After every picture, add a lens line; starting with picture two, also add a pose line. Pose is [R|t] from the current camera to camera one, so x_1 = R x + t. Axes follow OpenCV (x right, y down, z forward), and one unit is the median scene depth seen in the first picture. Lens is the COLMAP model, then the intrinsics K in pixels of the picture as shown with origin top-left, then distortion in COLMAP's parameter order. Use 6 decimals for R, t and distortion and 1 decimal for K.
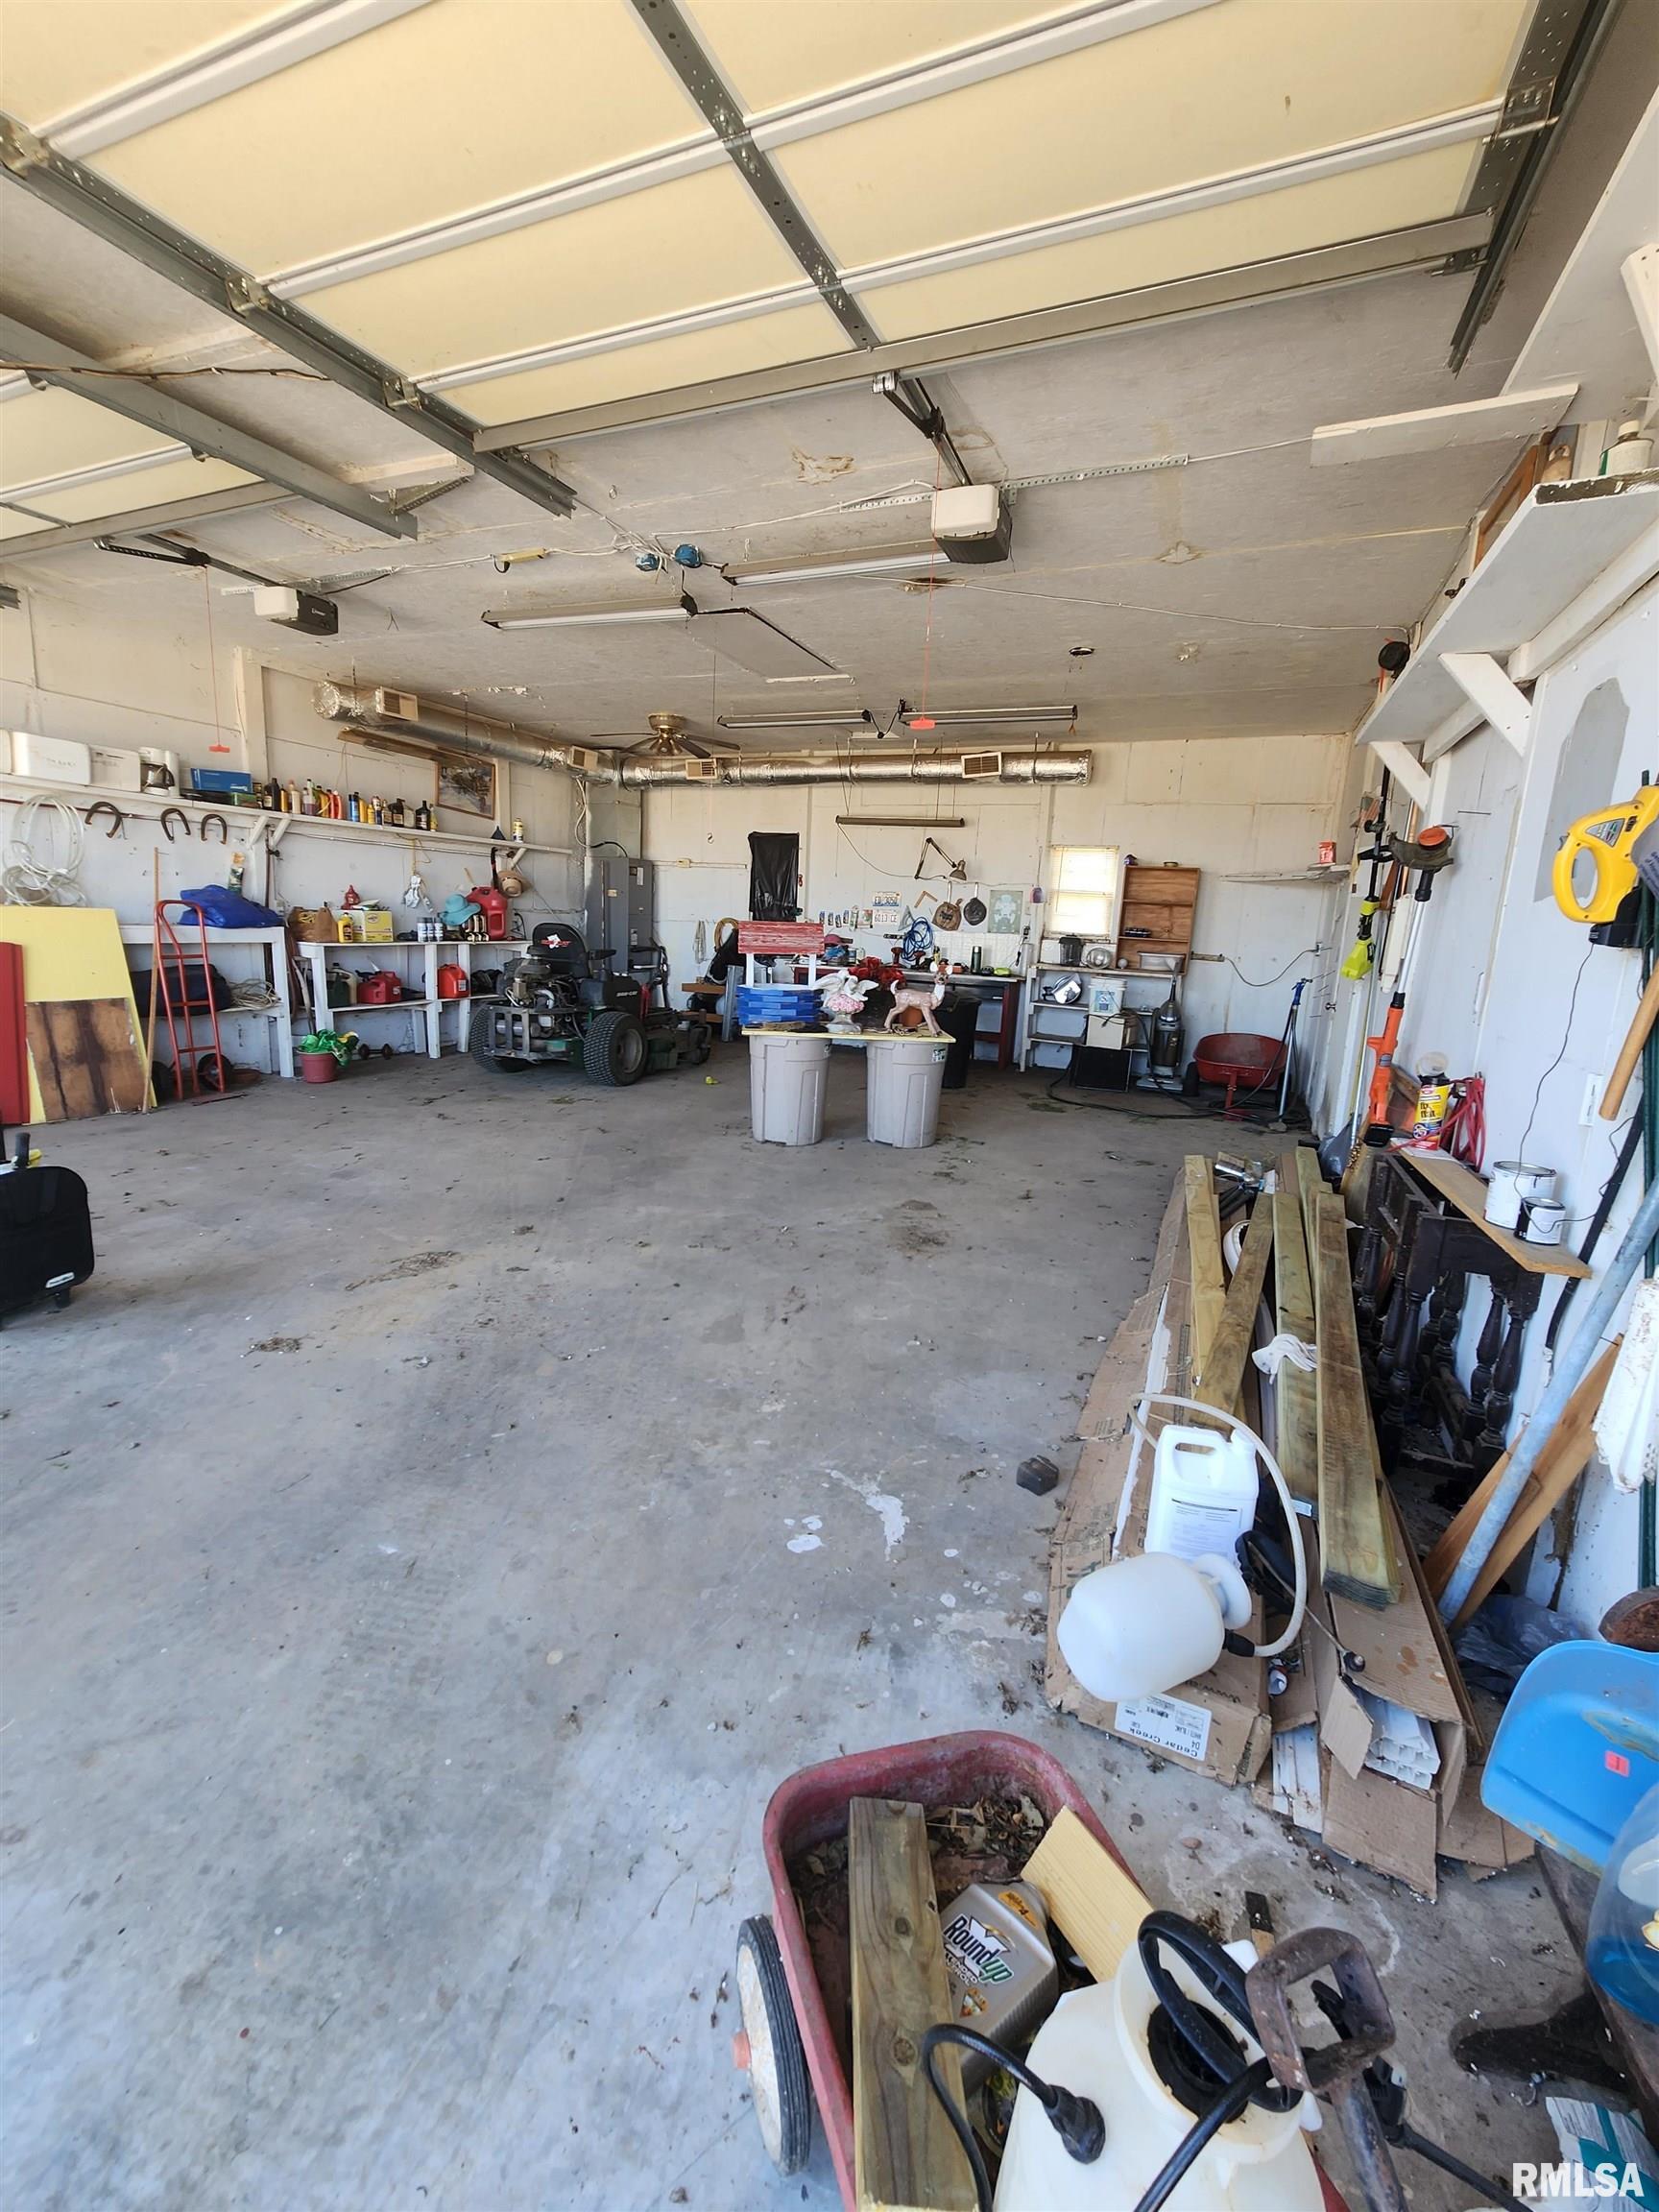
lens RADIAL K [[900.2, 0, 818.9], [0, 900.2, 1094.3], [0, 0, 1]] dist [-0.005092, -0.000257]
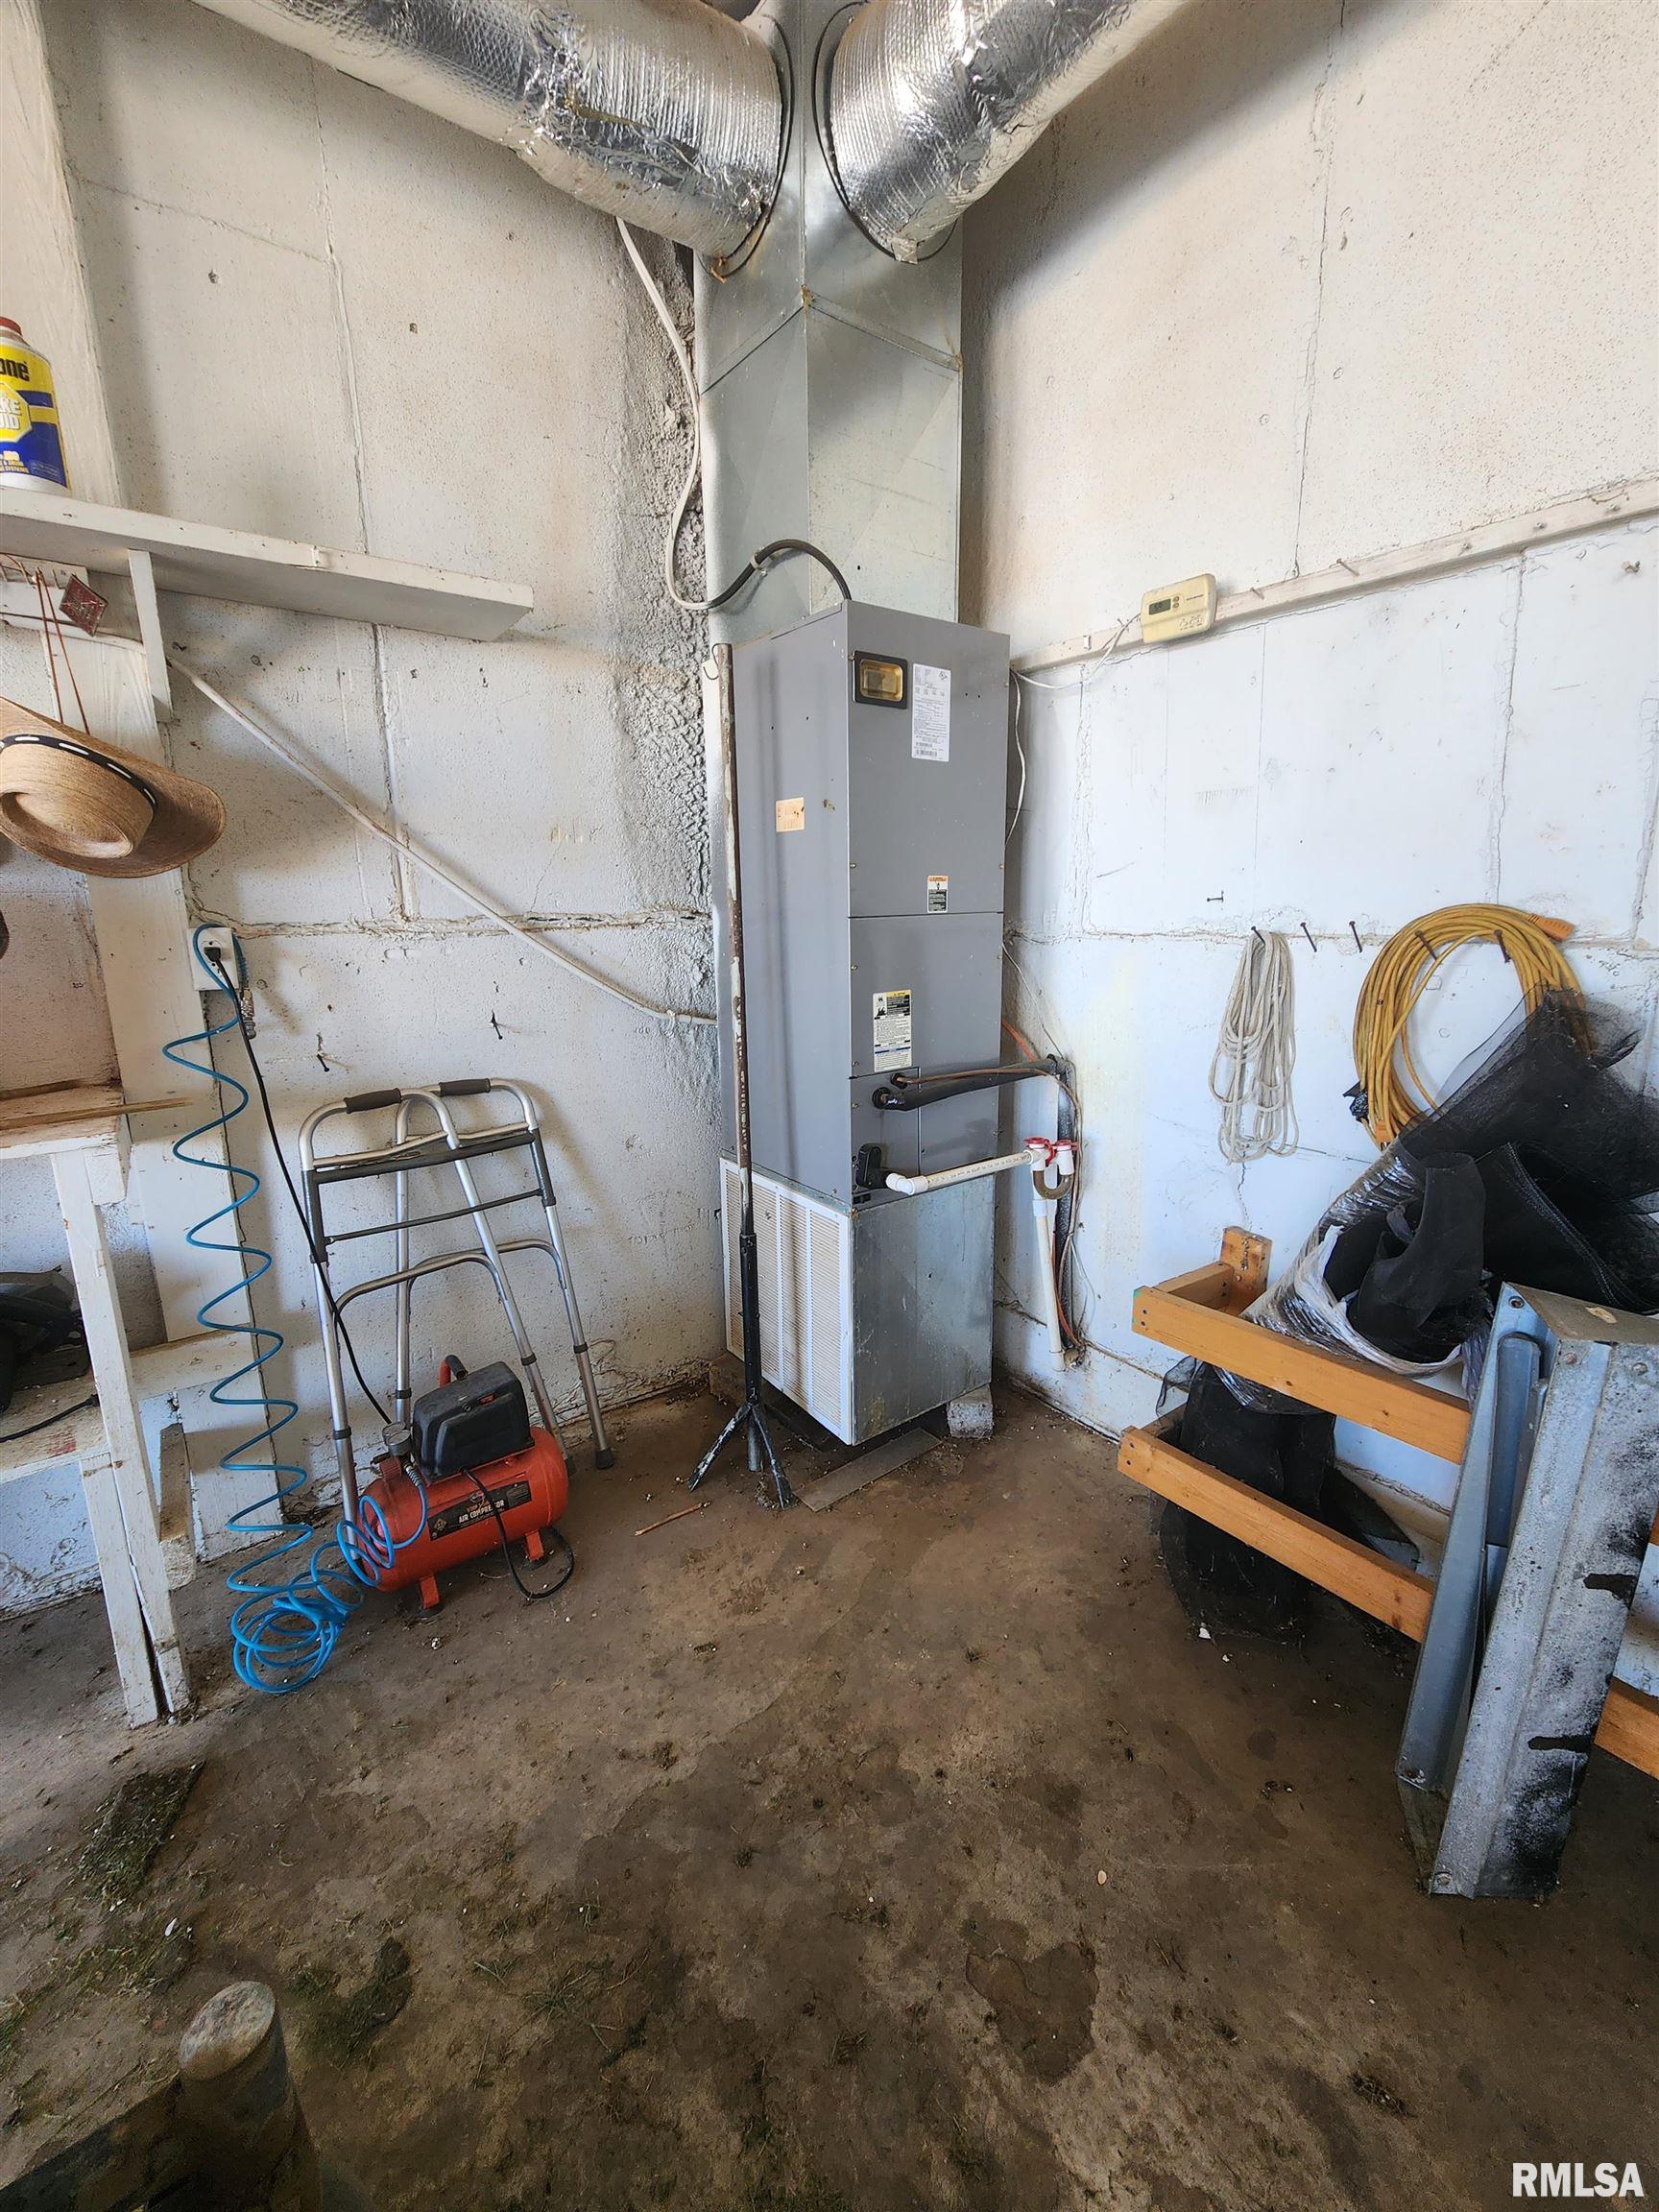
lens RADIAL K [[900.2, 0, 833.8], [0, 900.2, 1089.4], [0, 0, 1]] dist [-0.005092, -0.000257]
pose [[0.855007, 0.049109, -0.516285, -0.112801], [-0.052140, 0.998602, 0.008639, -0.161630], [0.515988, 0.019532, 0.856373, 0.816579]]
